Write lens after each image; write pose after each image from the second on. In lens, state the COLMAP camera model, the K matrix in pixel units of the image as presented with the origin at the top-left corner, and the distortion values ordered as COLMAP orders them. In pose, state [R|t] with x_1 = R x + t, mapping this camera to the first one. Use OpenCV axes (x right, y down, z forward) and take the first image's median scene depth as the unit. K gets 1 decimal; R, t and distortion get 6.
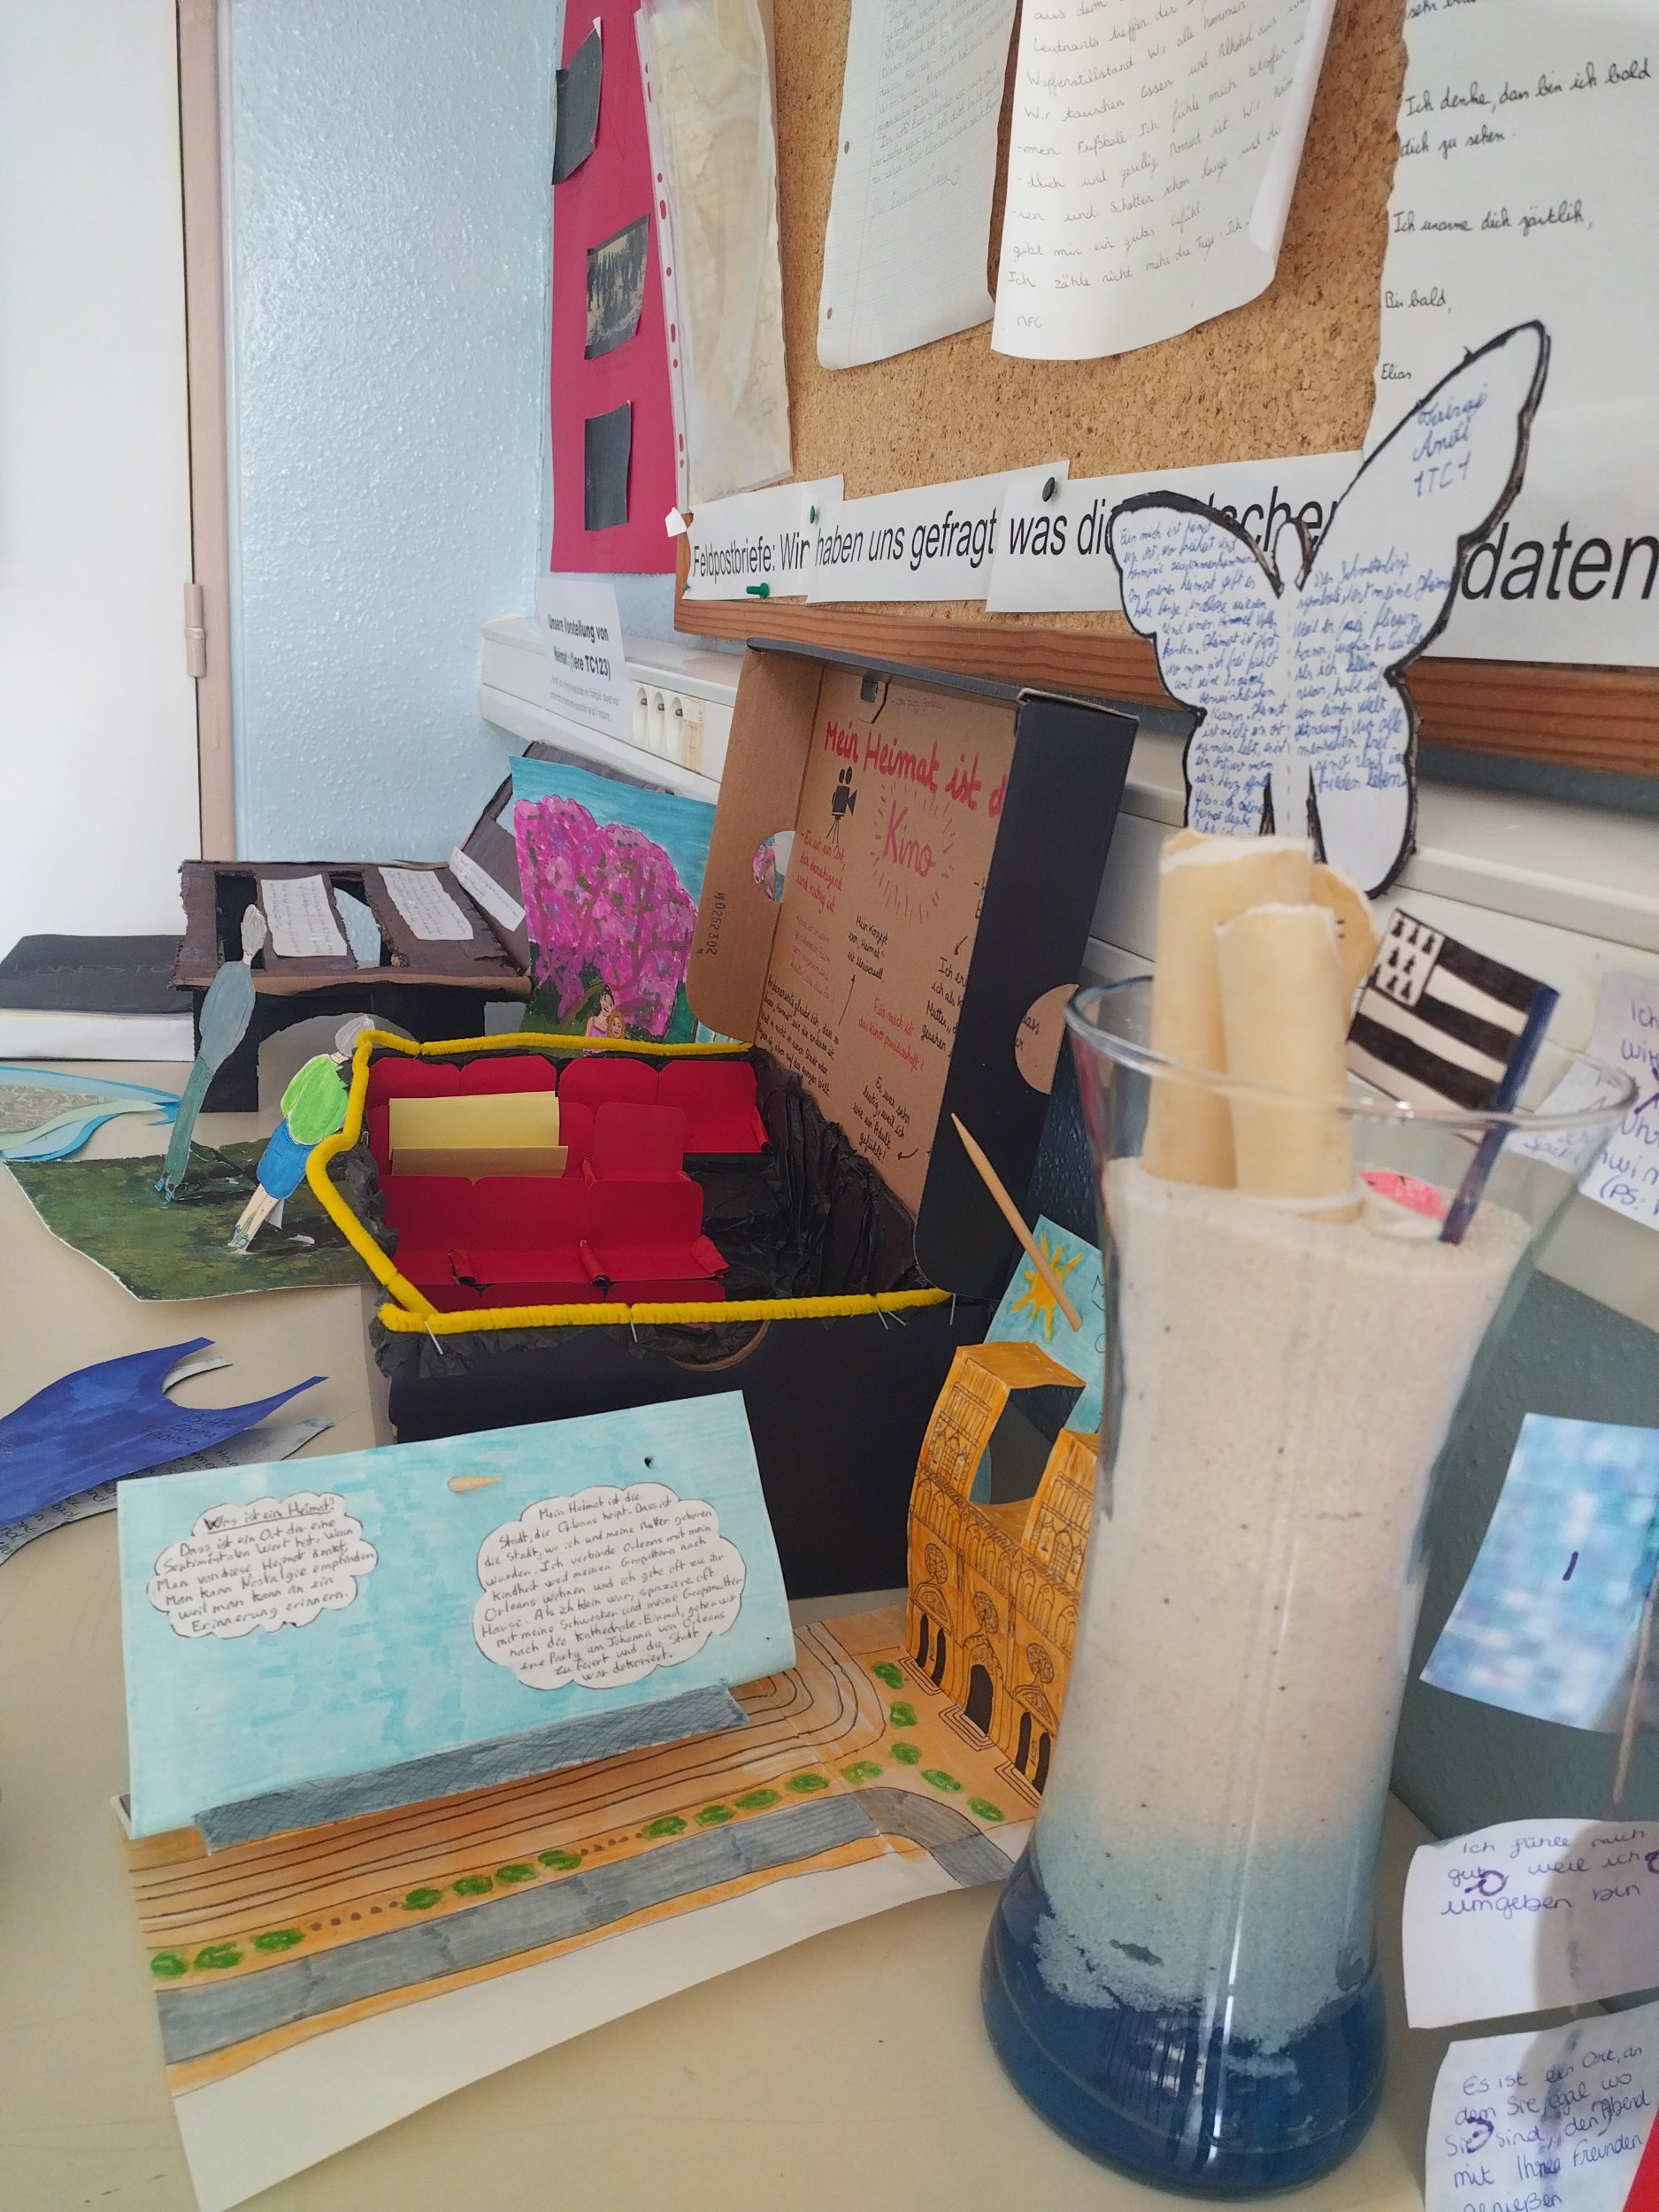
lens RADIAL K [[1642.5, 0, 829.5], [0, 1642.5, 1106.0], [0, 0, 1]] dist [0.062100, -0.009359]
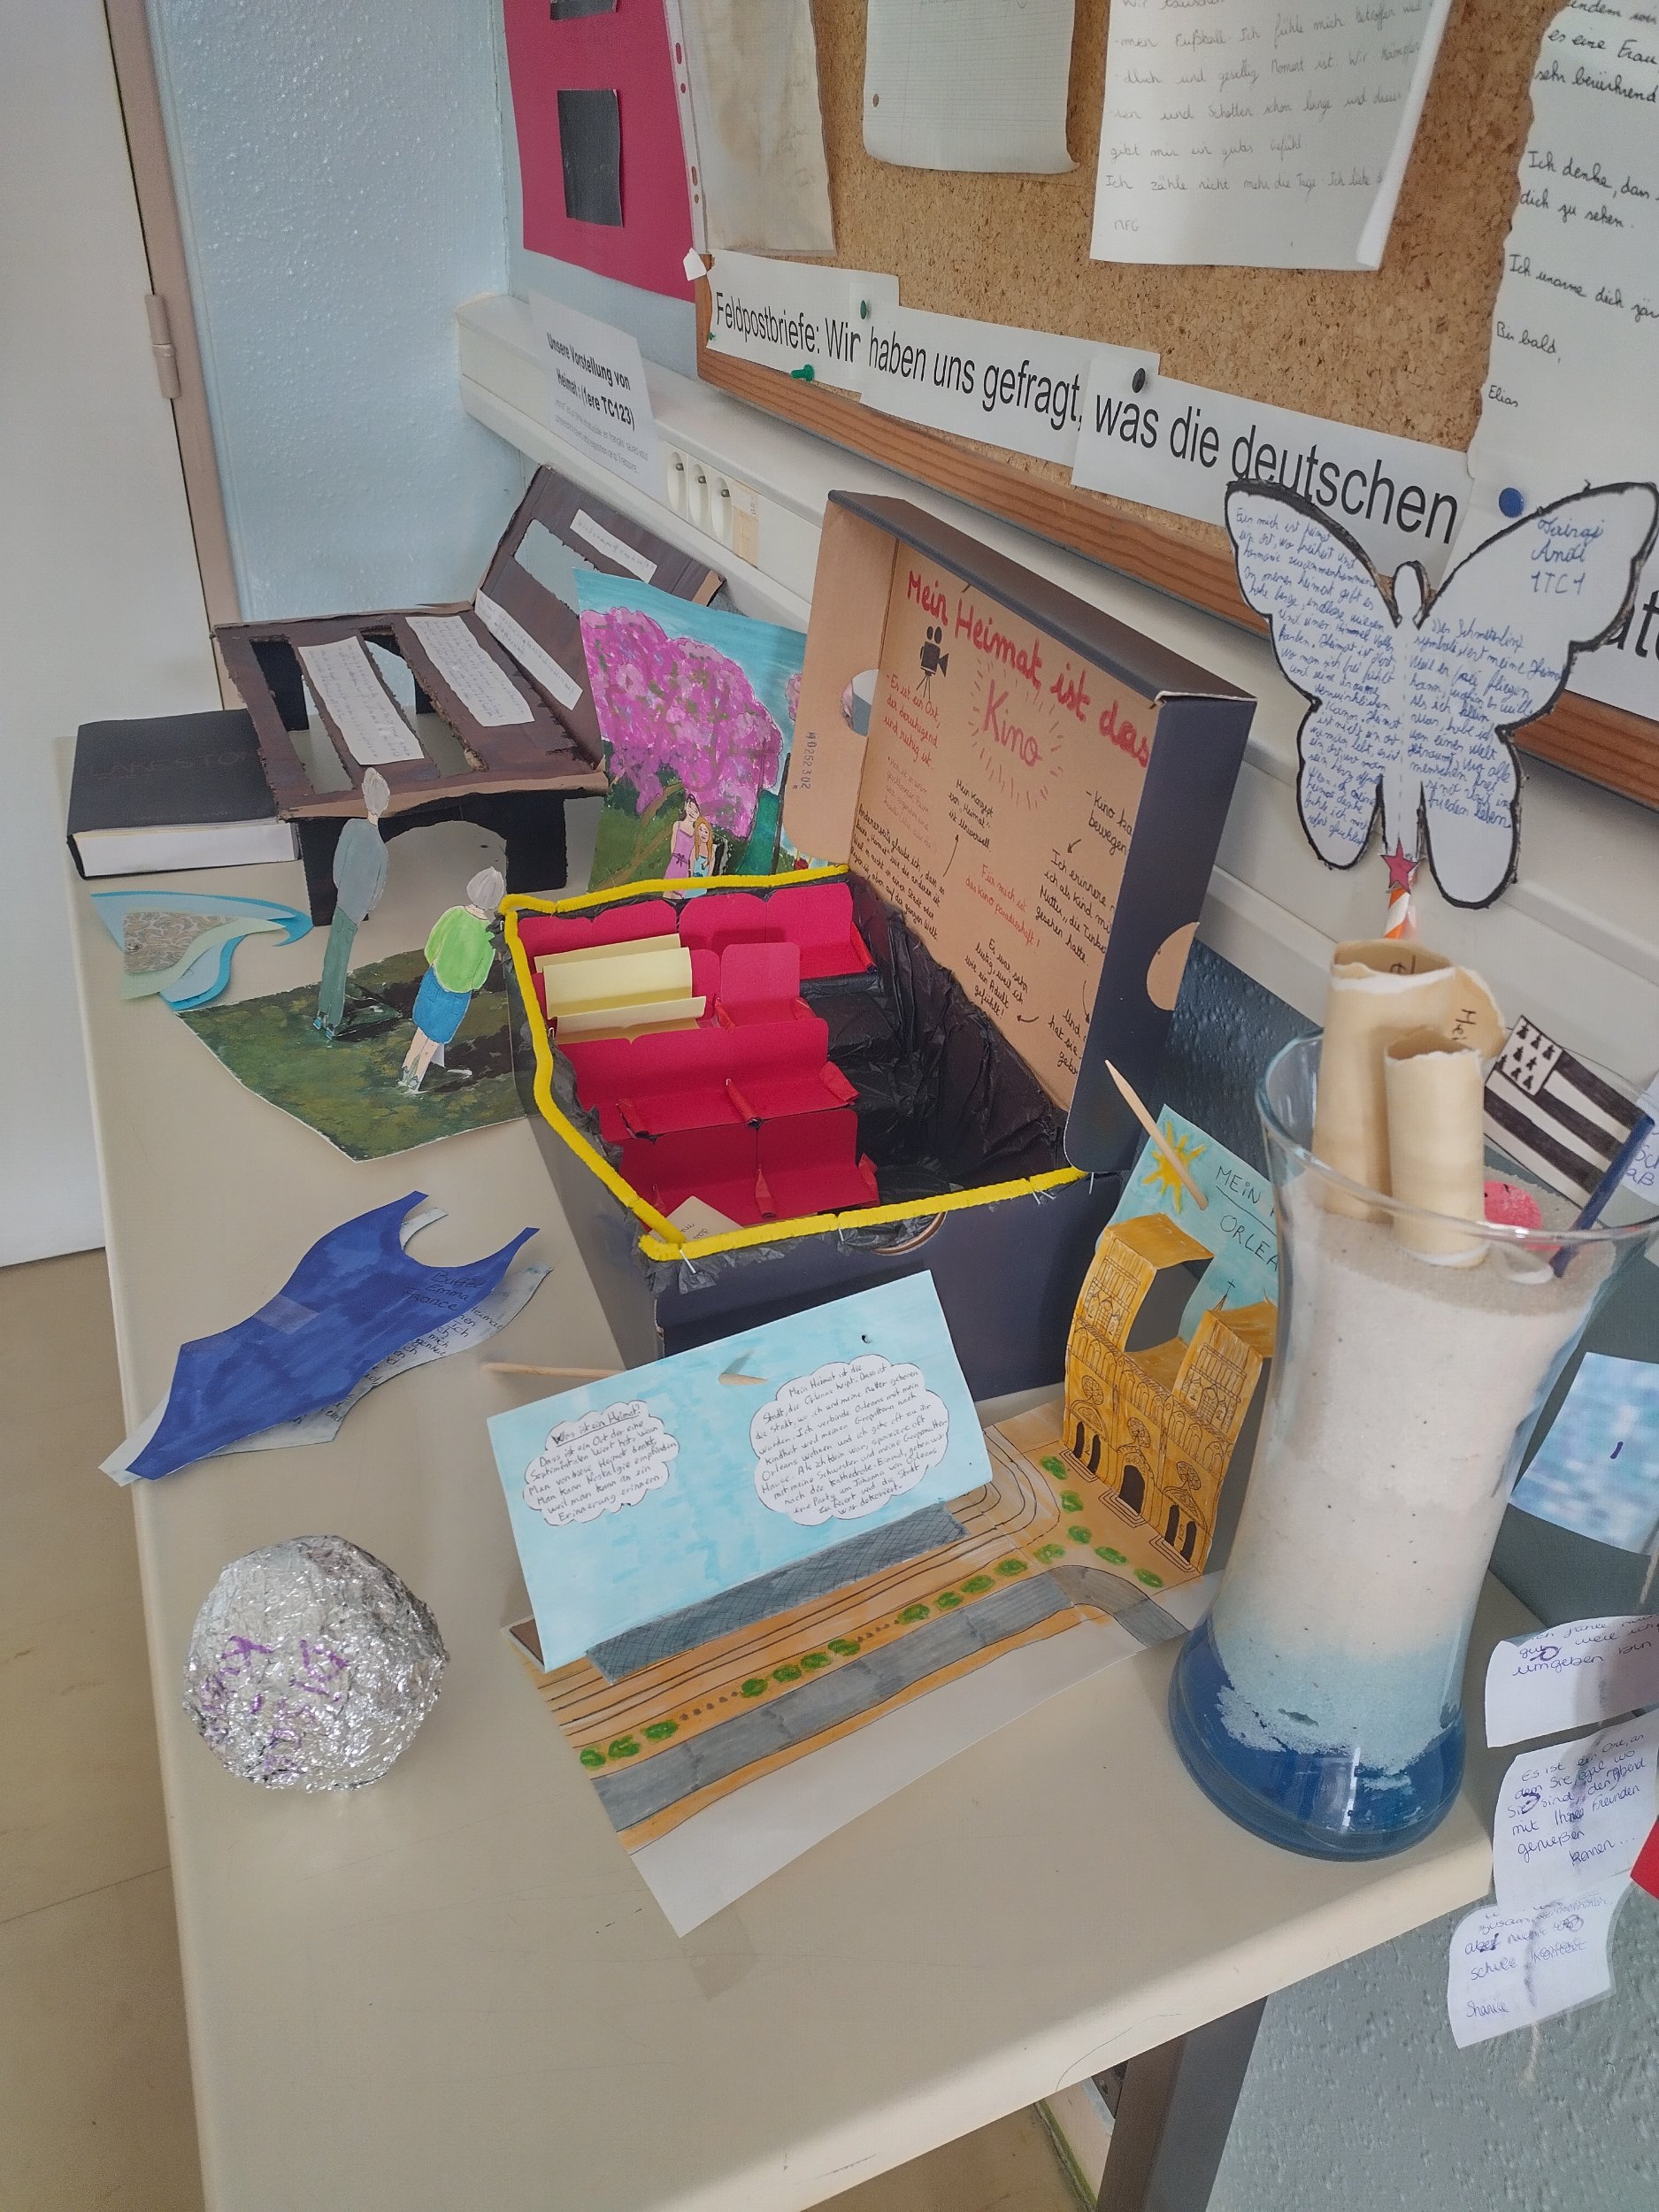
lens RADIAL K [[1641.8, 0, 829.5], [0, 1641.8, 1106.0], [0, 0, 1]] dist [0.049575, 0.000970]
pose [[0.997225, -0.072934, 0.014924, -0.151958], [0.066539, 0.963125, 0.260698, -0.299037], [-0.033387, -0.258981, 0.965305, -0.165018]]
